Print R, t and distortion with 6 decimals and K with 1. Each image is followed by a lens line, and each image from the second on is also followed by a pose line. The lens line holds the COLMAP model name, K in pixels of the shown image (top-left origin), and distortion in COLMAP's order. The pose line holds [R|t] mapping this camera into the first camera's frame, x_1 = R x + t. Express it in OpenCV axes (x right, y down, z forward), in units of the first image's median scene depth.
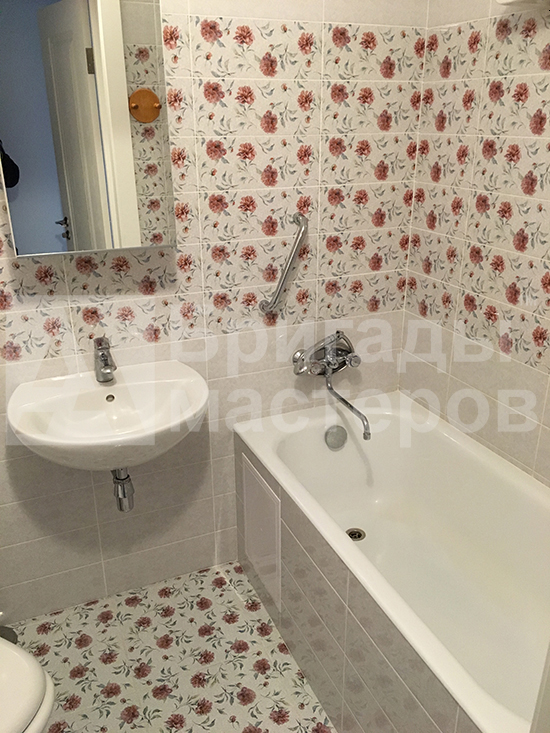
lens RADIAL K [[616.6, 0, 272.8], [0, 616.6, 370.5], [0, 0, 1]] dist [0.064980, -0.110198]
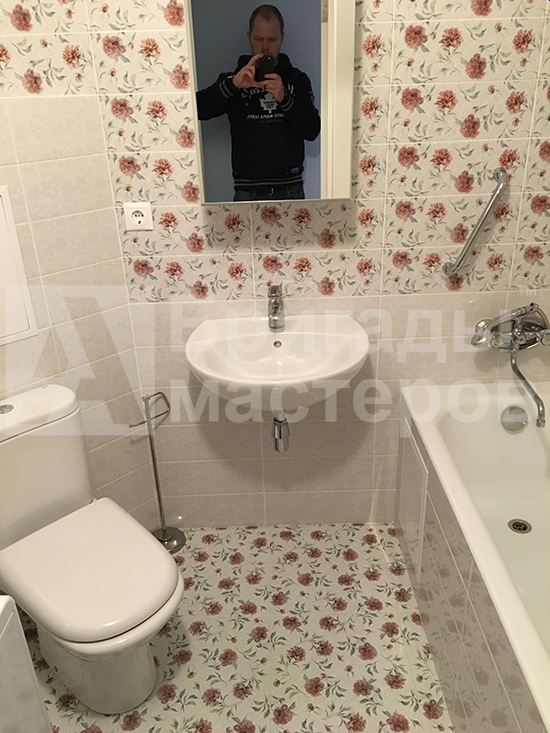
lens RADIAL K [[616.6, 0, 268.4], [0, 616.6, 370.4], [0, 0, 1]] dist [0.064980, -0.110198]
pose [[0.919951, 0.147729, -0.363134, 0.105429], [-0.119061, 0.987815, 0.100233, -0.014146], [0.373516, -0.048974, 0.926330, 0.017597]]
